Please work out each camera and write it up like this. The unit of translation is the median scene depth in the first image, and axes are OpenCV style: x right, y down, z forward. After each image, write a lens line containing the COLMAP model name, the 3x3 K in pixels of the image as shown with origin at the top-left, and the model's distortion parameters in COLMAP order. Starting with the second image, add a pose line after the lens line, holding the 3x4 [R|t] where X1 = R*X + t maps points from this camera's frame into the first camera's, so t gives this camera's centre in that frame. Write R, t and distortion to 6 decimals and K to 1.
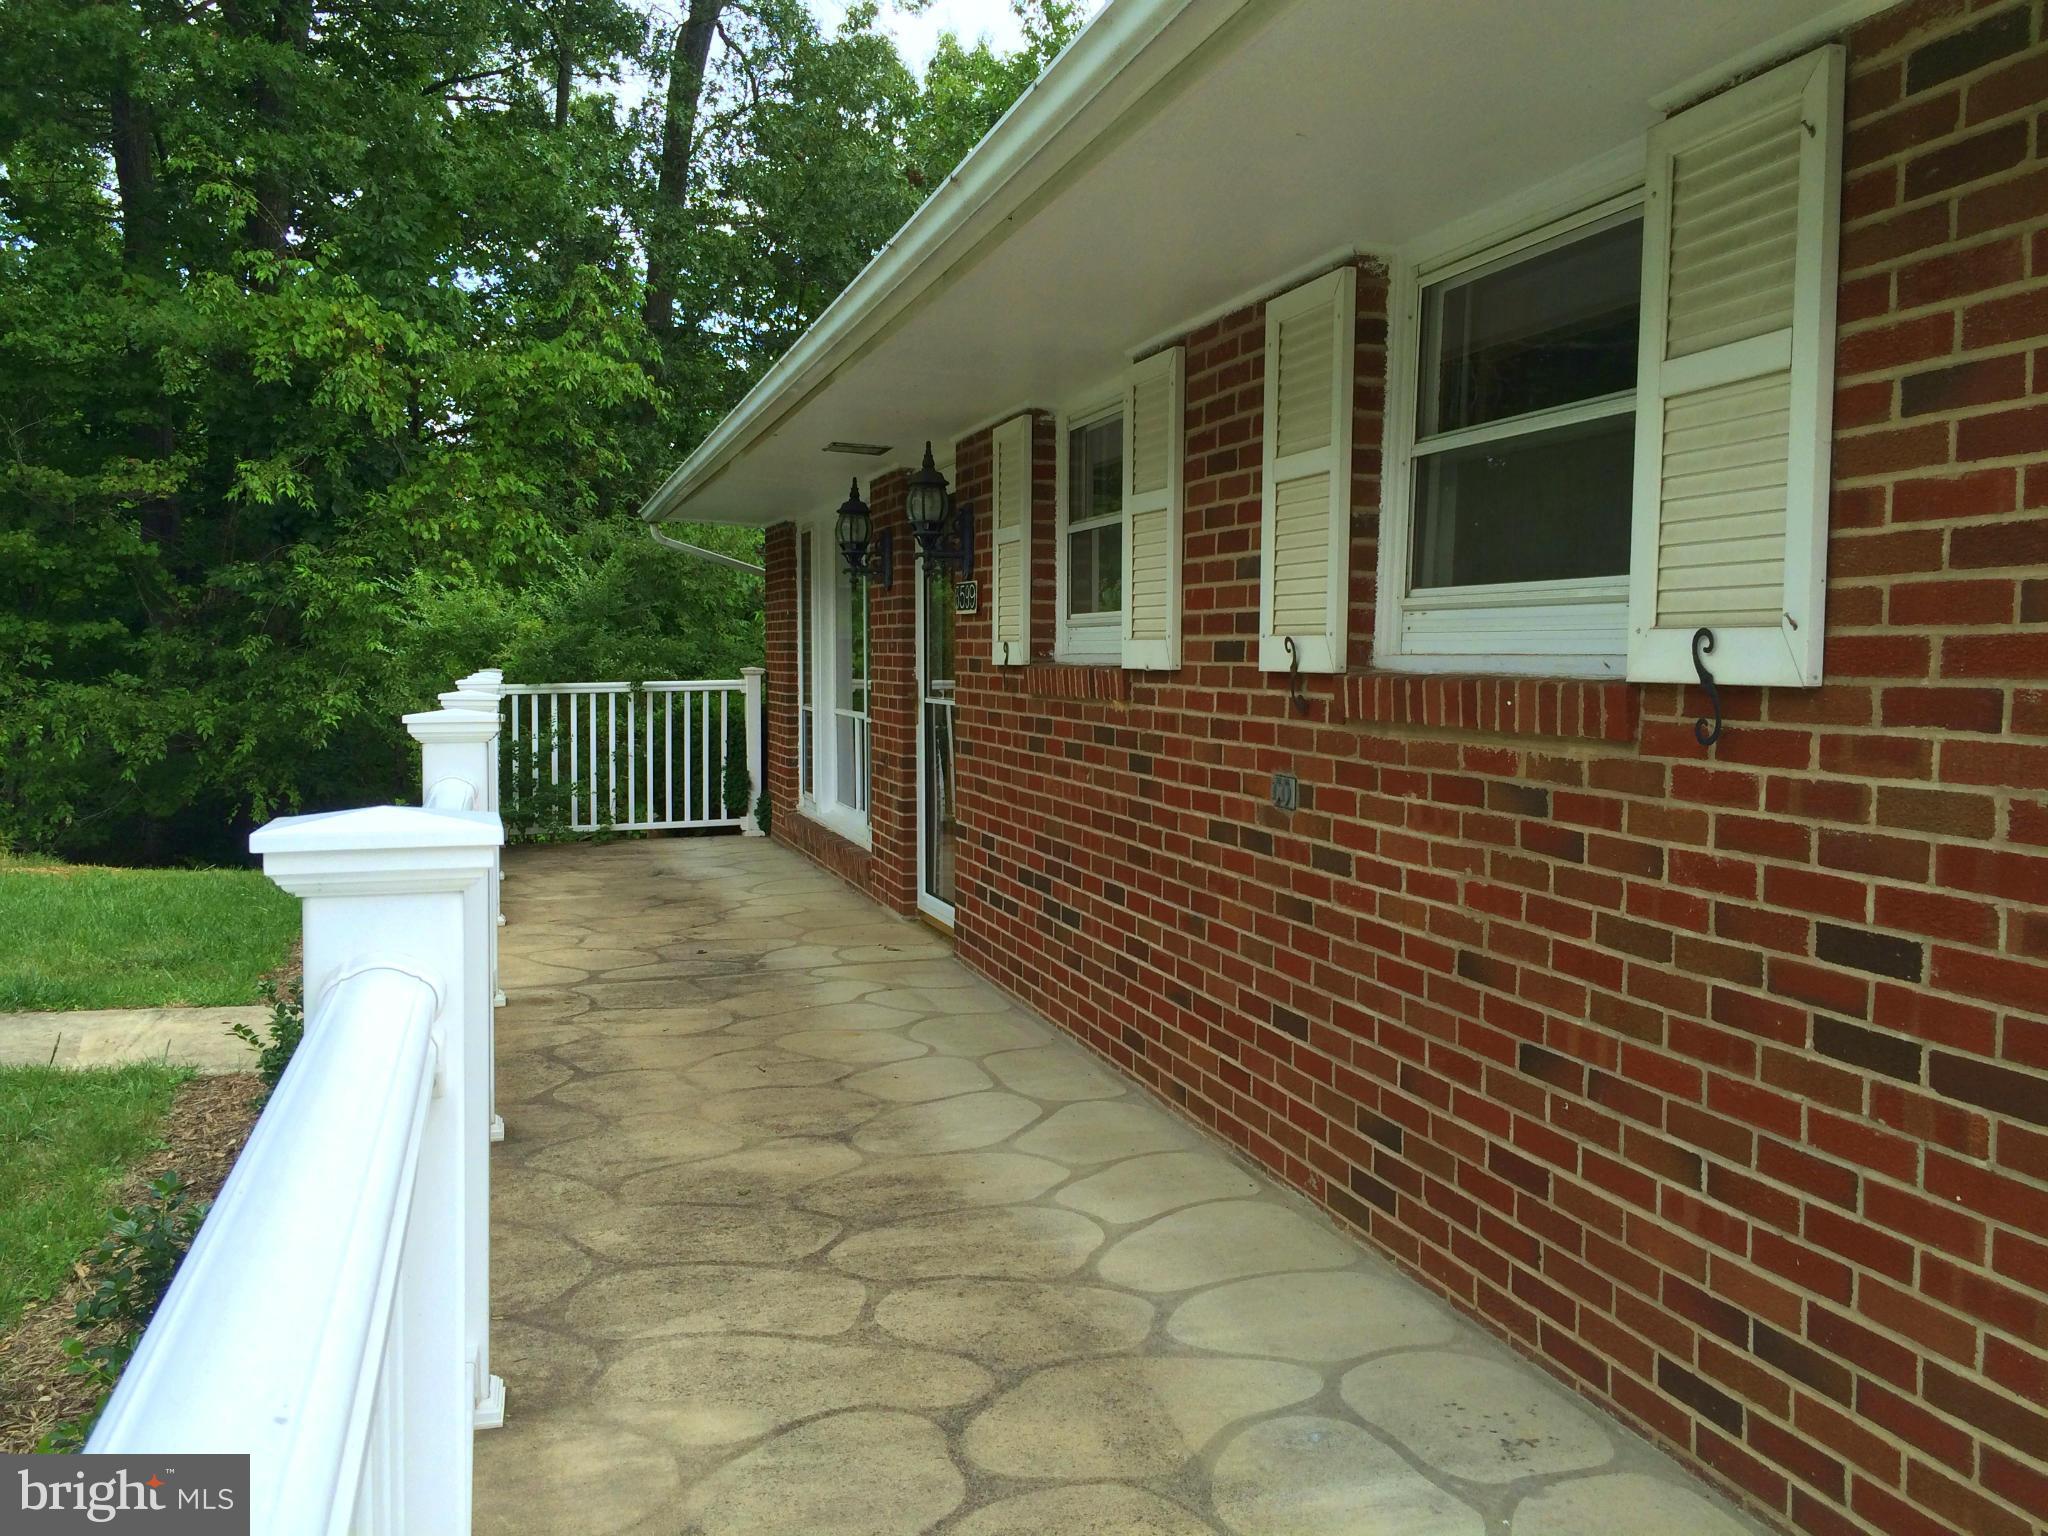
lens RADIAL K [[1739.3, 0, 1035.1], [0, 1739.3, 762.7], [0, 0, 1]] dist [0.089748, -0.129957]
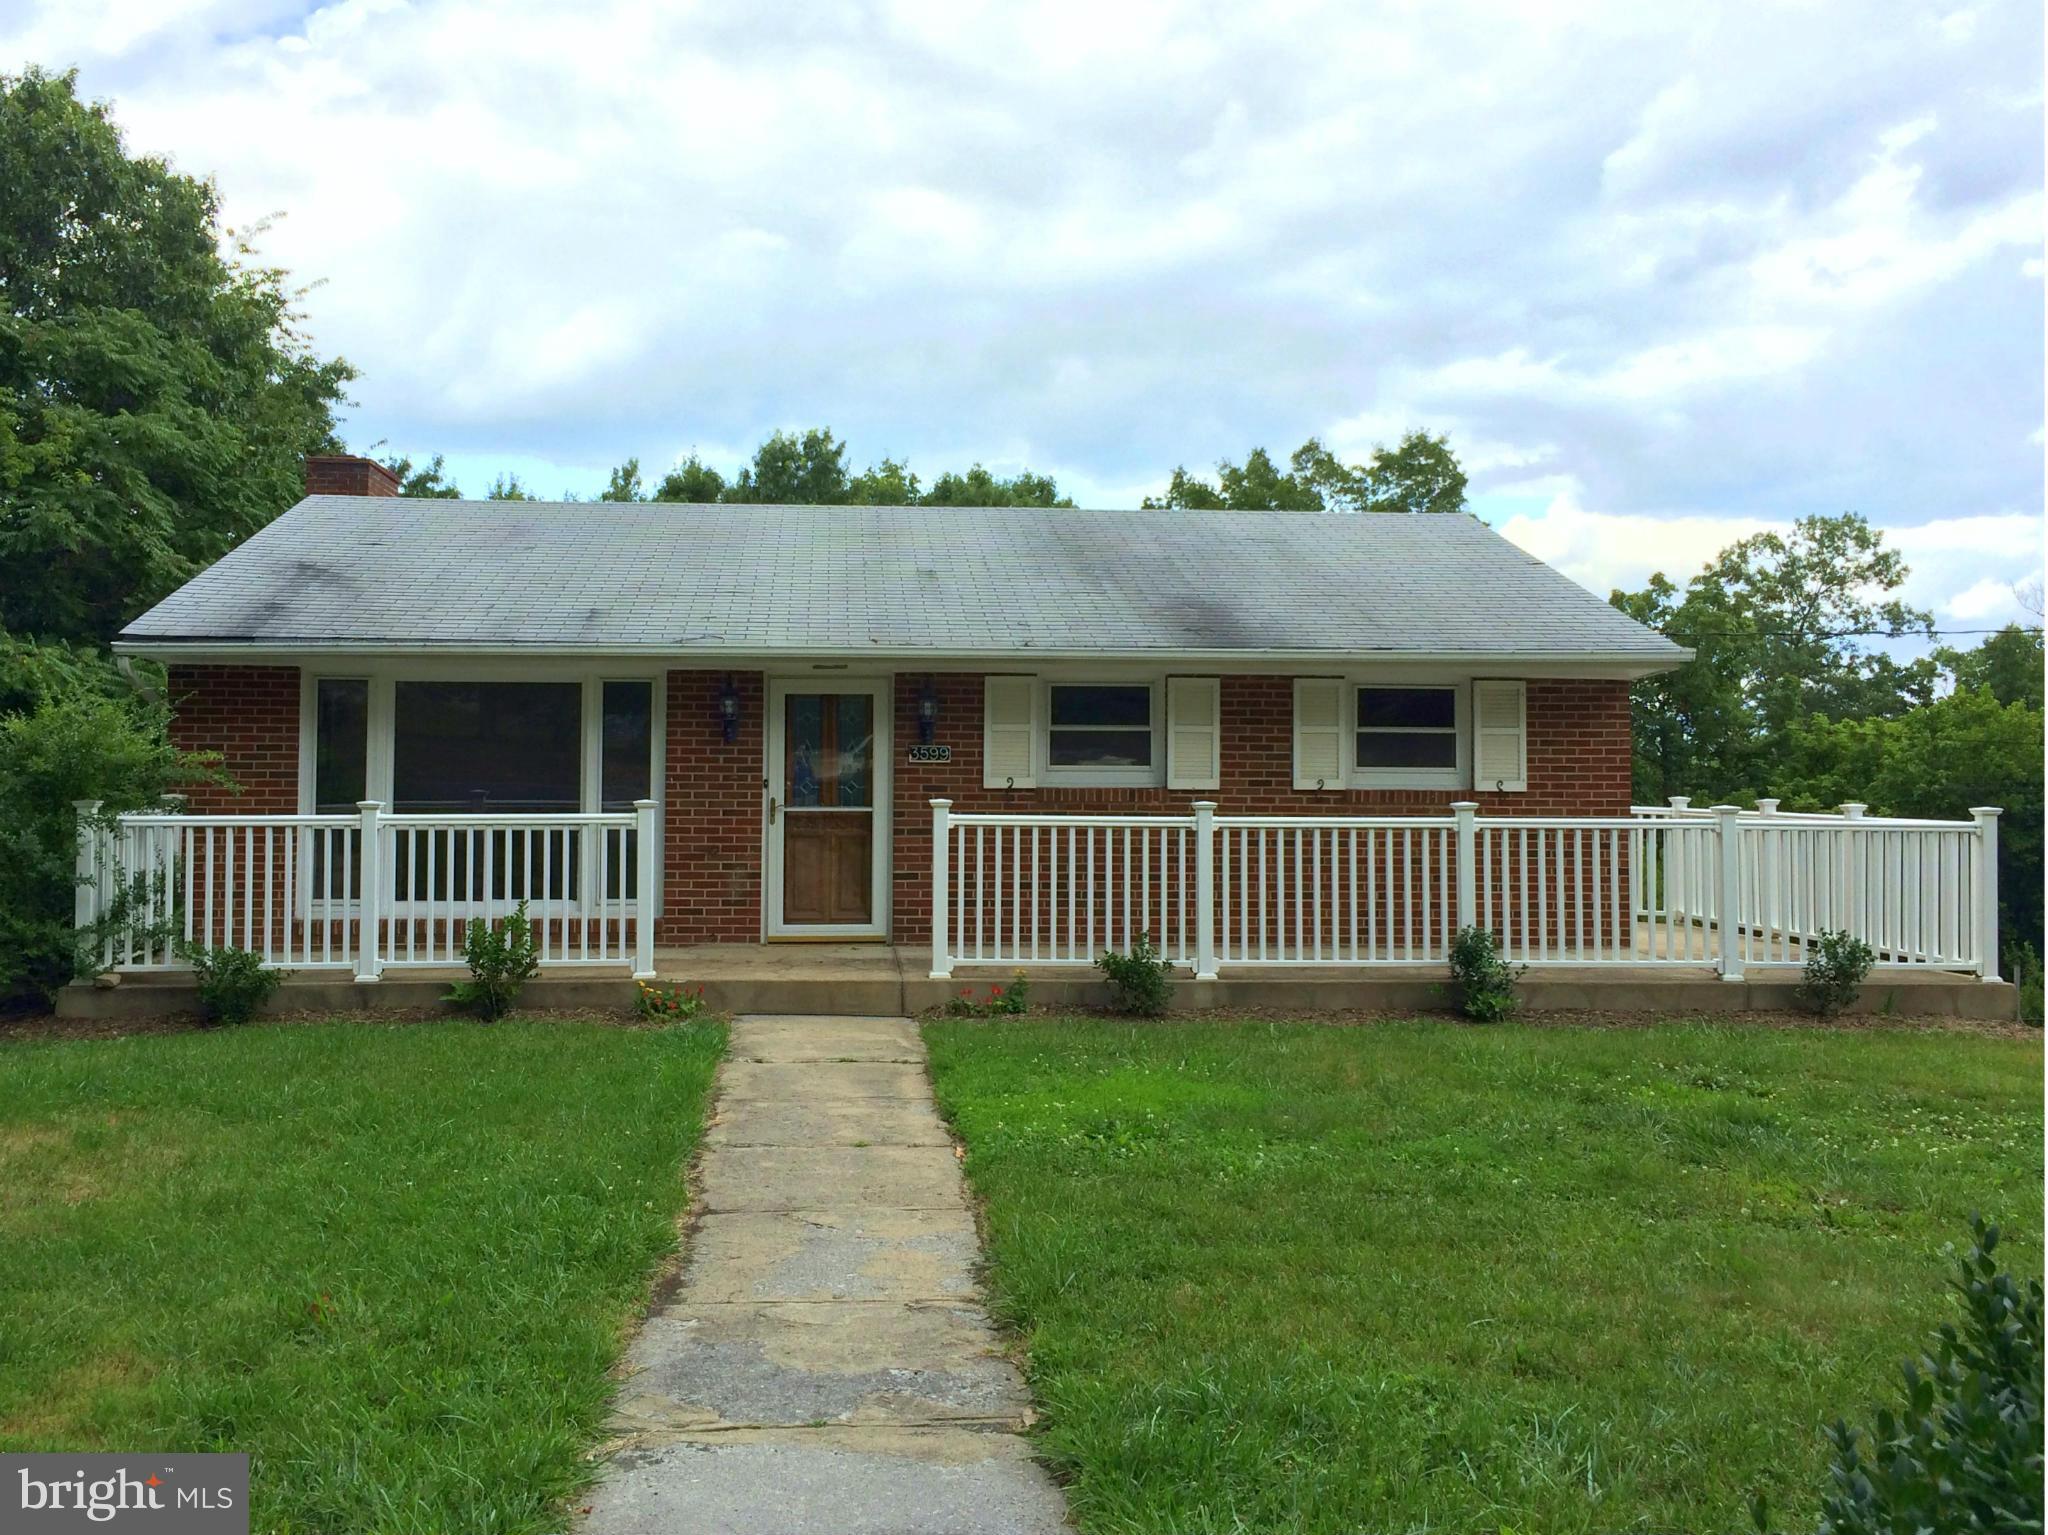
lens RADIAL K [[1747.3, 0, 1029.2], [0, 1747.3, 766.3], [0, 0, 1]] dist [0.082642, -0.105501]
pose [[0.257643, 0.003150, 0.966235, -5.061257], [0.052544, 0.998469, -0.017266, -0.102589], [-0.964810, 0.055219, 0.257083, 1.008542]]
